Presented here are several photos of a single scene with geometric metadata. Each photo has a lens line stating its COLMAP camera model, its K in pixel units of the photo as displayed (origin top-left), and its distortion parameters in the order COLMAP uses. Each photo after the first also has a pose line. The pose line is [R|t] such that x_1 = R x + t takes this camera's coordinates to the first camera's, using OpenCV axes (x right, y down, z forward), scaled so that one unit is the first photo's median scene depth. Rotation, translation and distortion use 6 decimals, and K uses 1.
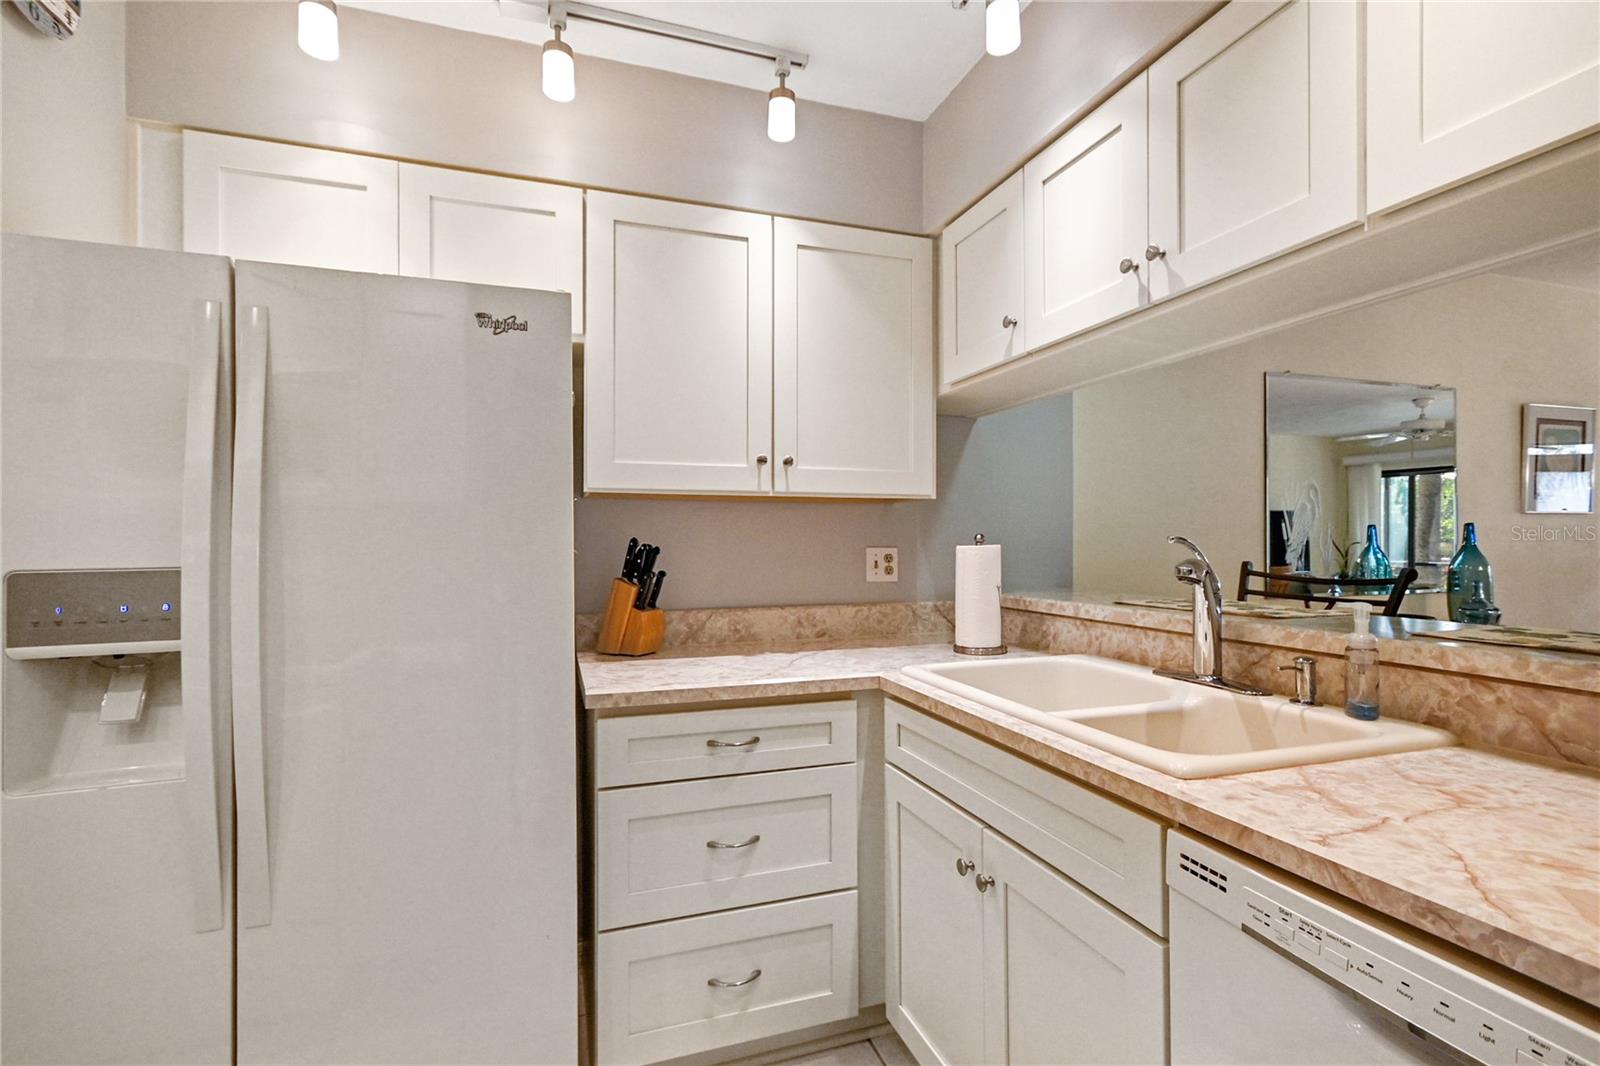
lens RADIAL K [[744.0, 0, 797.1], [0, 744.0, 533.8], [0, 0, 1]] dist [-0.000465, 0.001550]
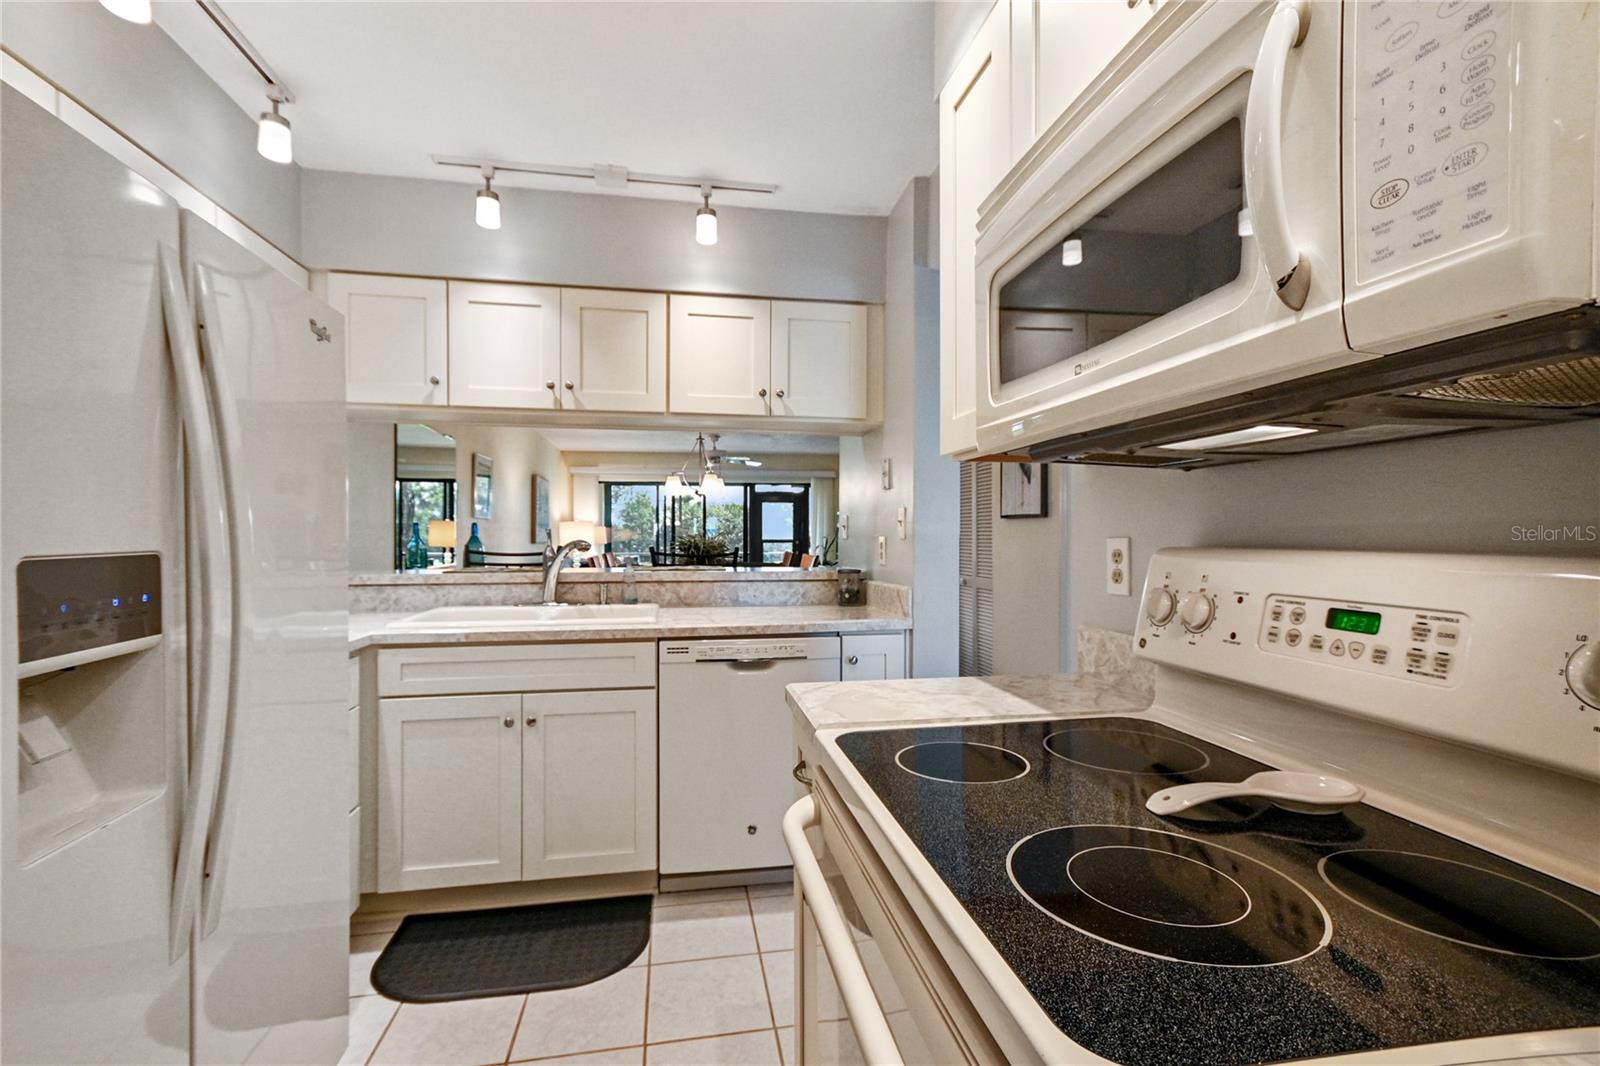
lens RADIAL K [[692.1, 0, 768.3], [0, 692.1, 556.1], [0, 0, 1]] dist [0.005630, 0.000137]
pose [[0.169289, -0.025730, 0.985231, -1.002223], [-0.010782, 0.999551, 0.027956, 0.015241], [-0.985507, -0.015355, 0.168936, 0.125792]]
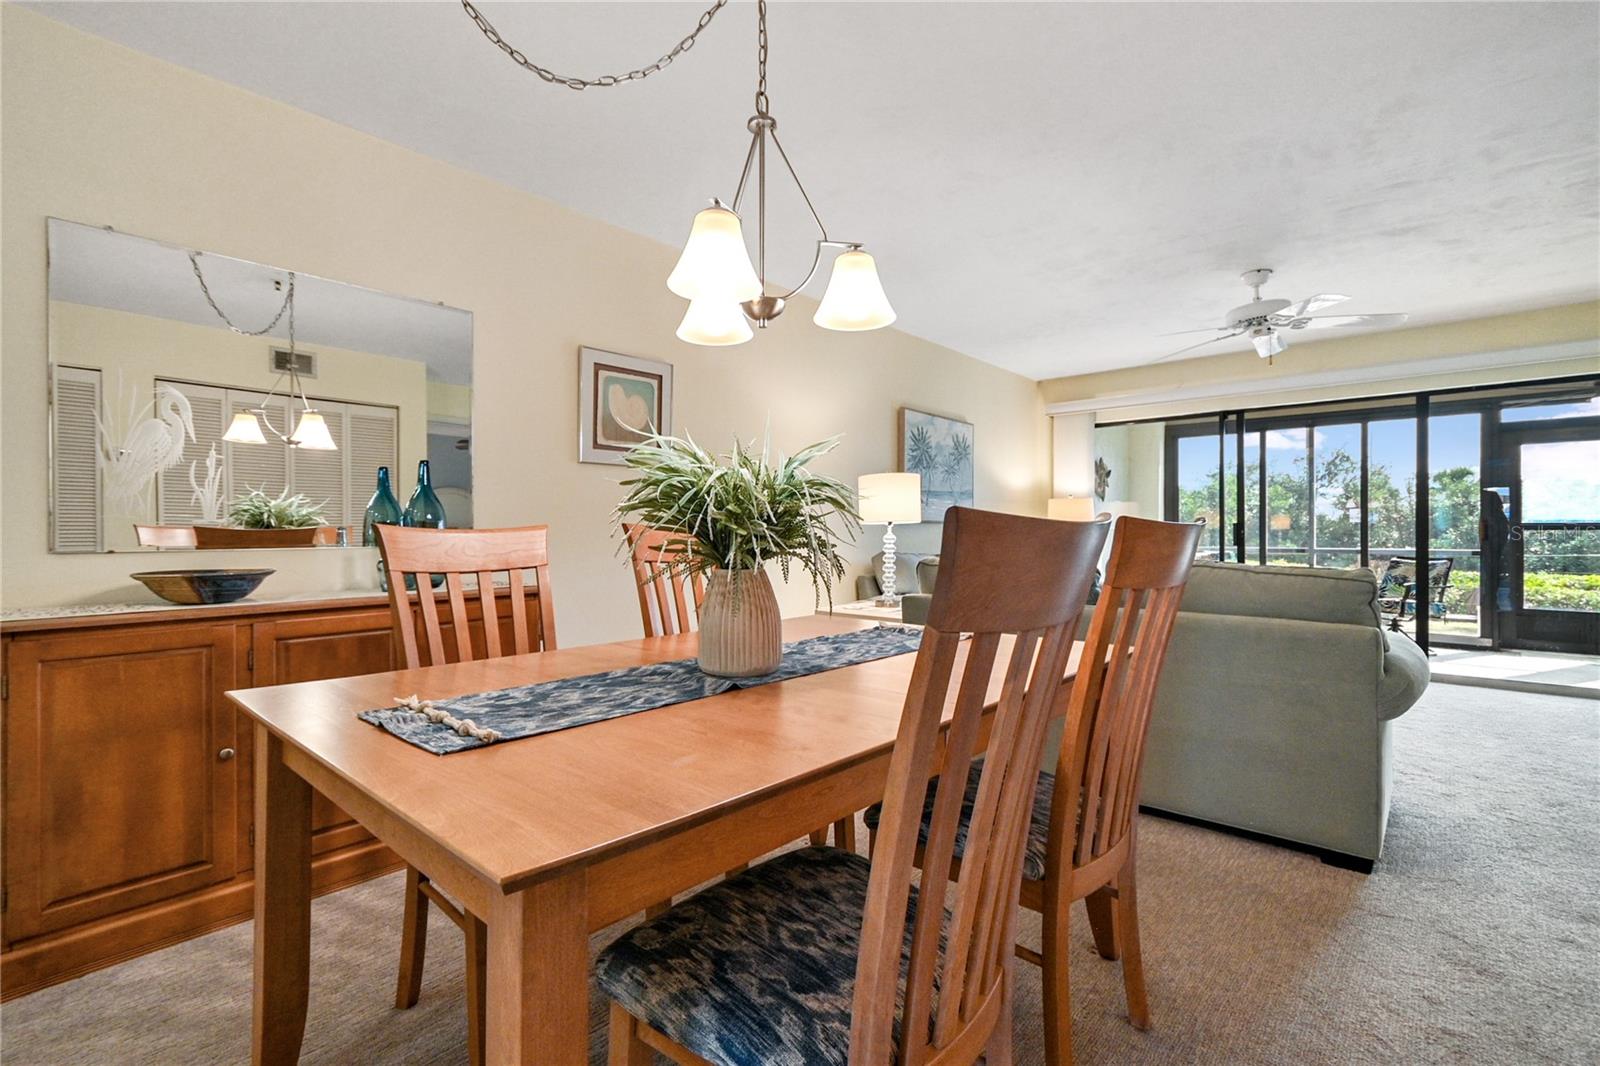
lens RADIAL K [[744.0, 0, 837.8], [0, 744.0, 534.3], [0, 0, 1]] dist [-0.000465, 0.001550]
pose [[0.848178, 0.001288, 0.529709, 1.553402], [-0.003663, 0.999987, 0.003434, 0.109631], [-0.529698, -0.004853, 0.848172, 0.082158]]
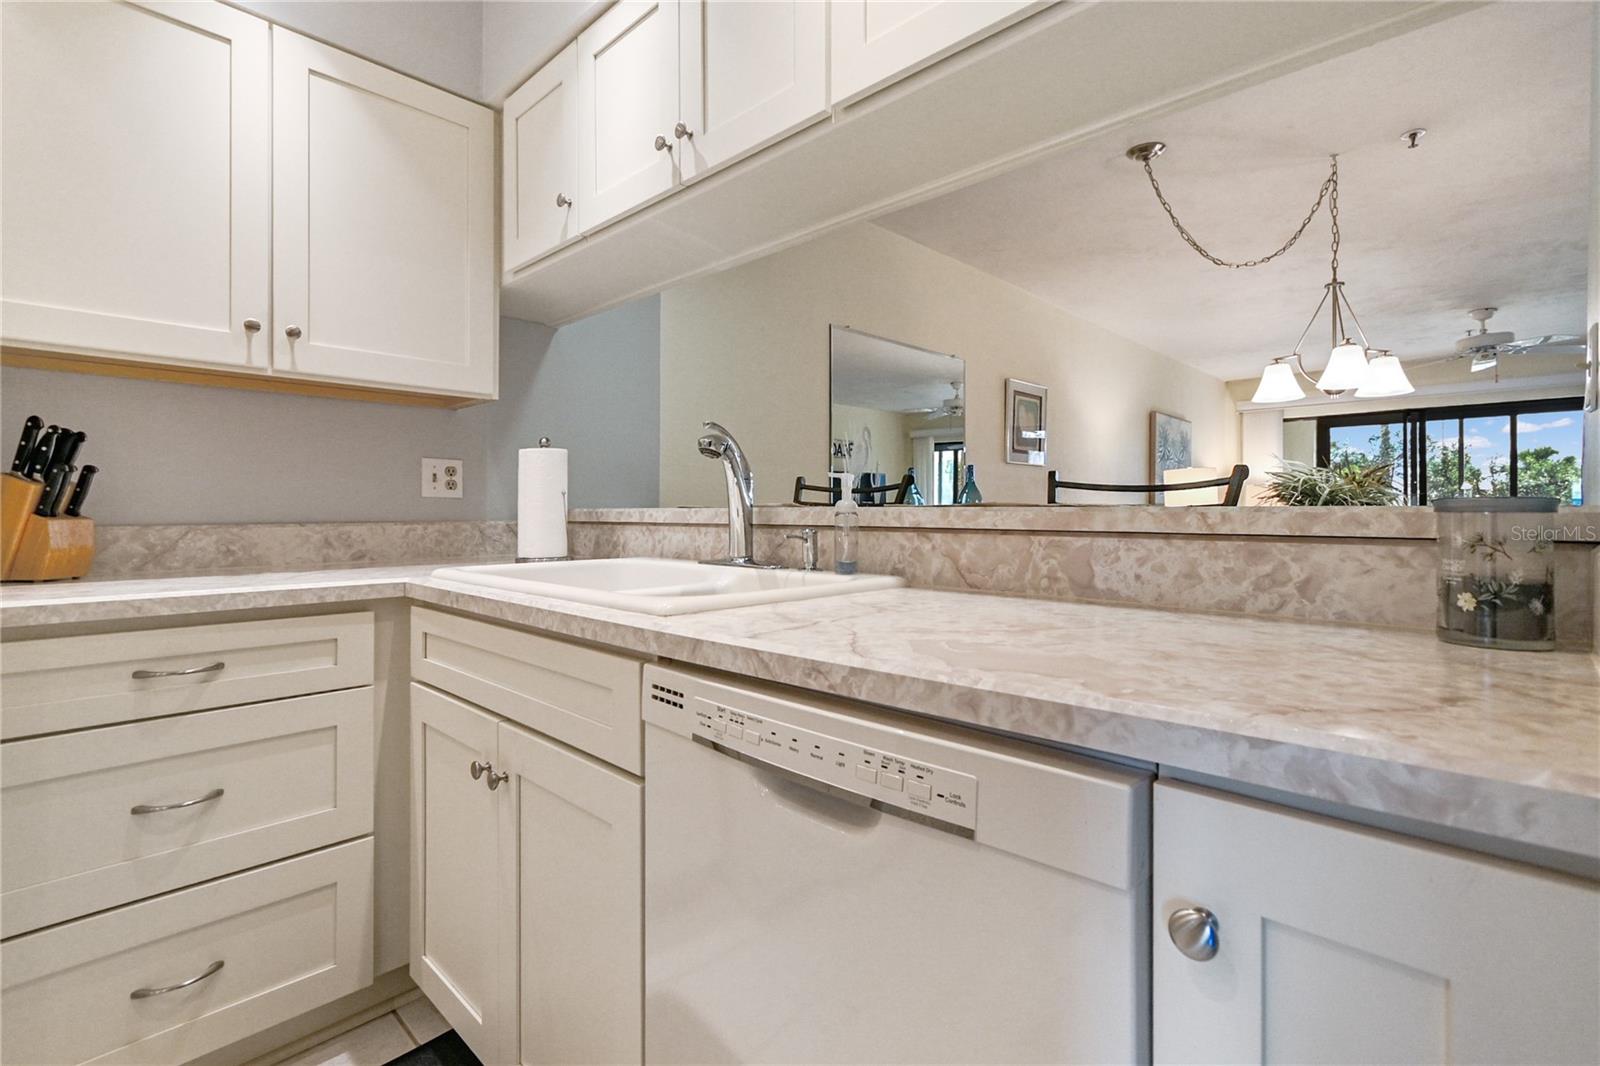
lens RADIAL K [[744.0, 0, 817.9], [0, 744.0, 504.1], [0, 0, 1]] dist [-0.000465, 0.001550]
pose [[0.879947, 0.010619, 0.474953, 0.128268], [-0.010687, 0.999940, -0.002557, 0.102890], [-0.474951, -0.002826, 0.880008, 0.011582]]
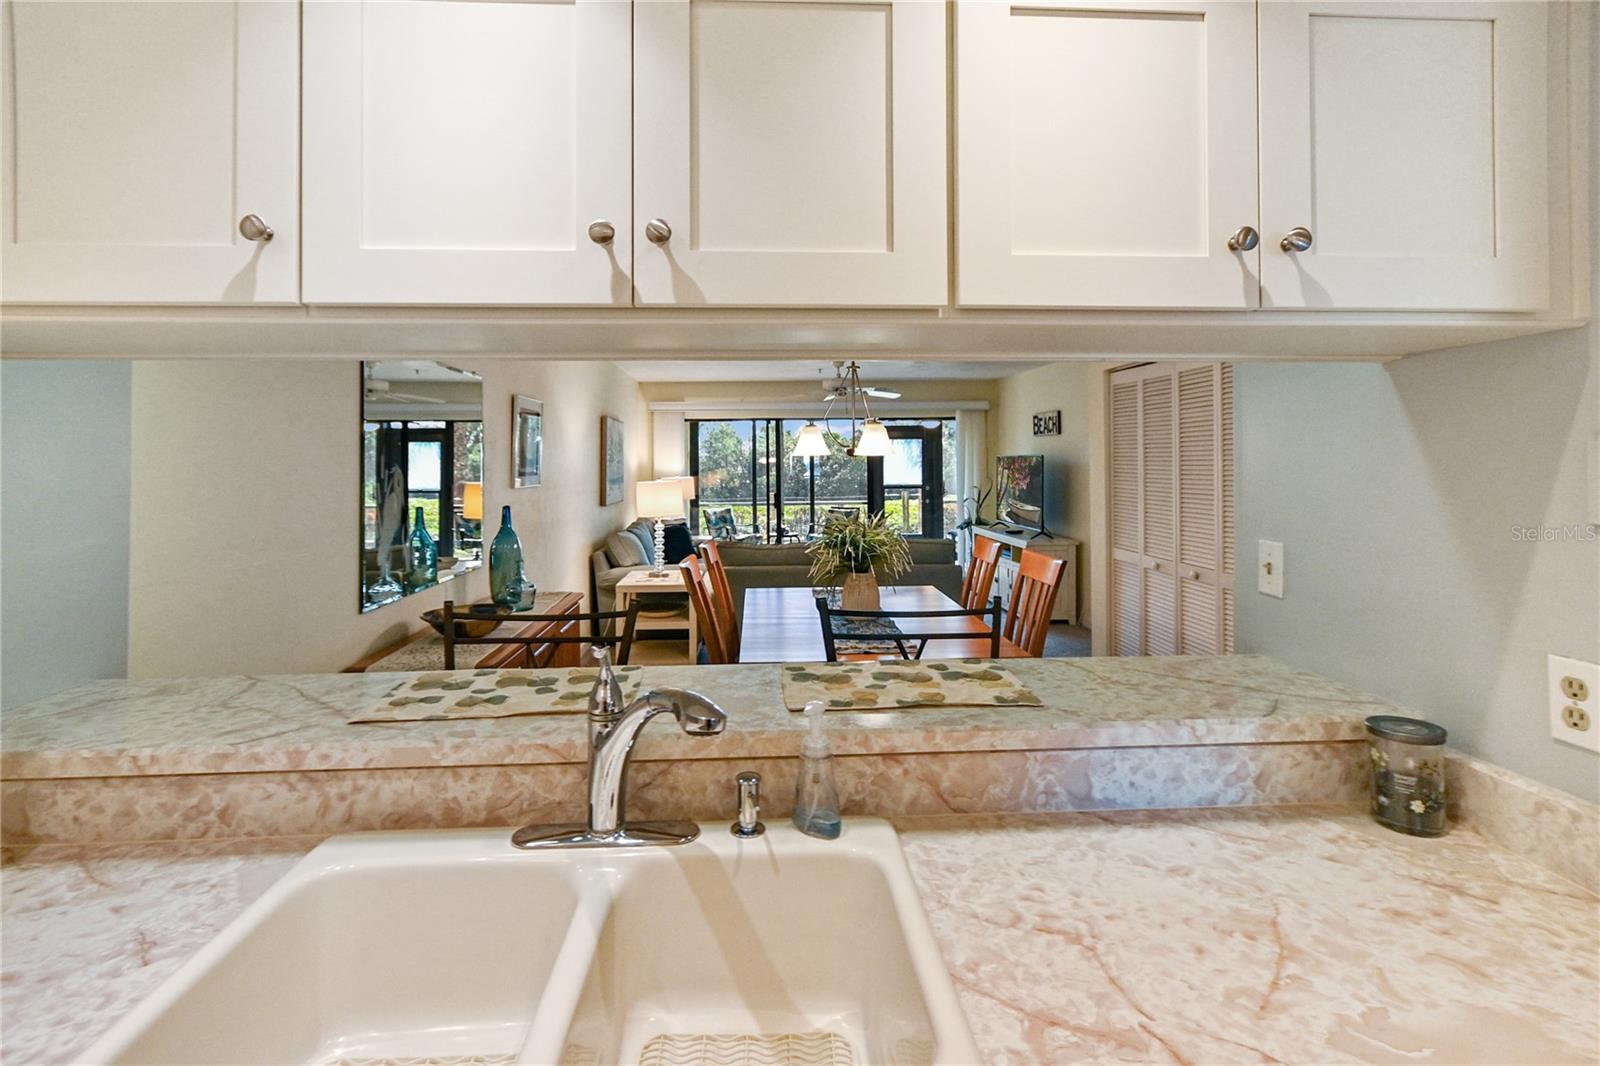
lens RADIAL K [[744.0, 0, 786.9], [0, 744.0, 463.4], [0, 0, 1]] dist [-0.000465, 0.001550]
pose [[0.261464, 0.000627, 0.965213, -0.085049], [0.000693, 0.999999, -0.000837, -0.141706], [-0.965213, 0.000888, 0.261464, 0.578213]]
